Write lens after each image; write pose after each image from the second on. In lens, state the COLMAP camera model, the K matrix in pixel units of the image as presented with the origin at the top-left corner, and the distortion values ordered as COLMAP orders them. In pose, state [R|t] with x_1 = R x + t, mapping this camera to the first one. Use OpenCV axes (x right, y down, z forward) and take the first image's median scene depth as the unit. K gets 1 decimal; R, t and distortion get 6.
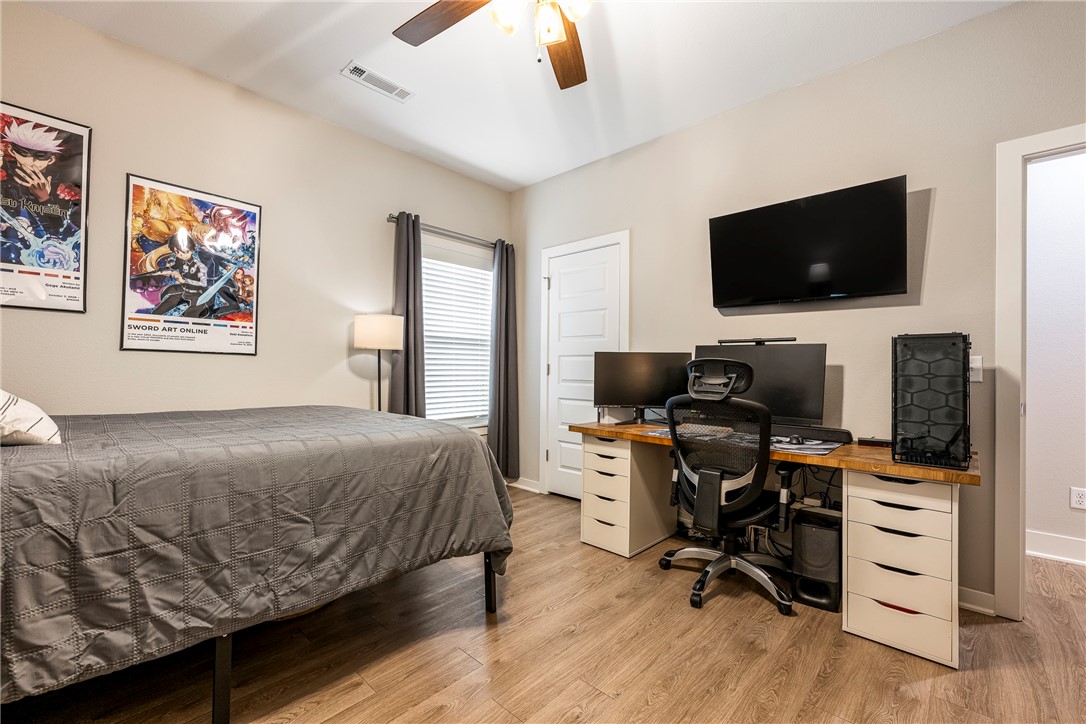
lens RADIAL K [[473.5, 0, 541.0], [0, 473.5, 363.8], [0, 0, 1]] dist [0.008453, -0.000597]
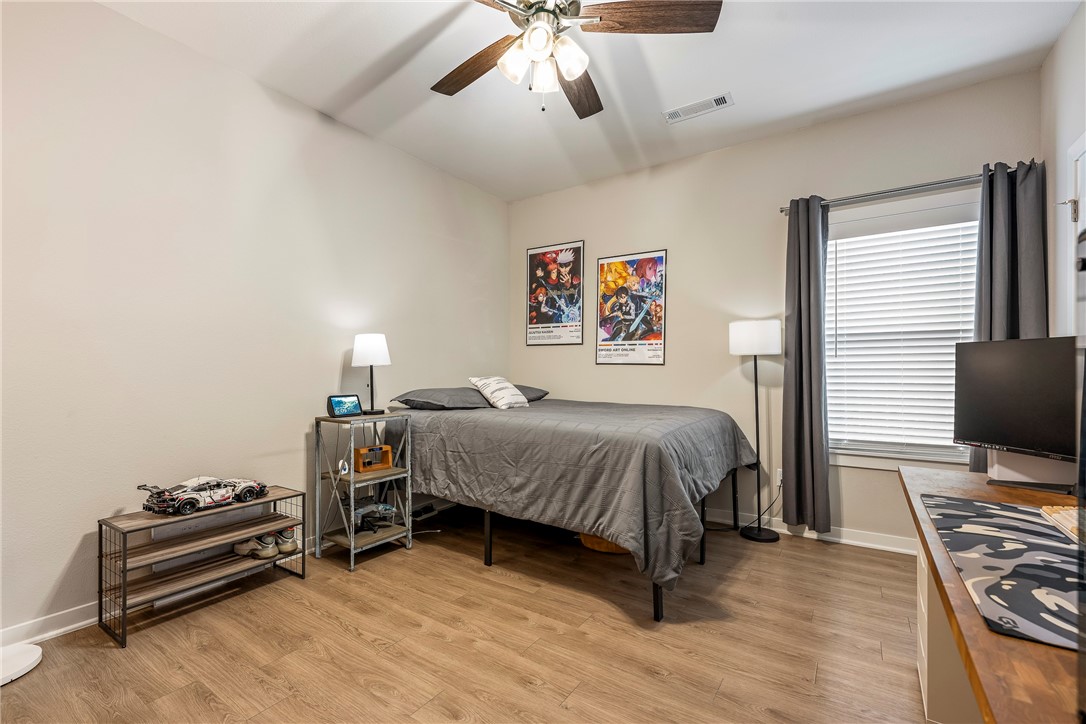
lens RADIAL K [[473.5, 0, 515.2], [0, 473.5, 369.5], [0, 0, 1]] dist [0.008453, -0.000597]
pose [[0.108408, -0.014751, -0.993997, 0.734777], [0.008752, 0.999865, -0.013883, 0.010154], [0.994068, -0.007195, 0.108522, 0.516762]]
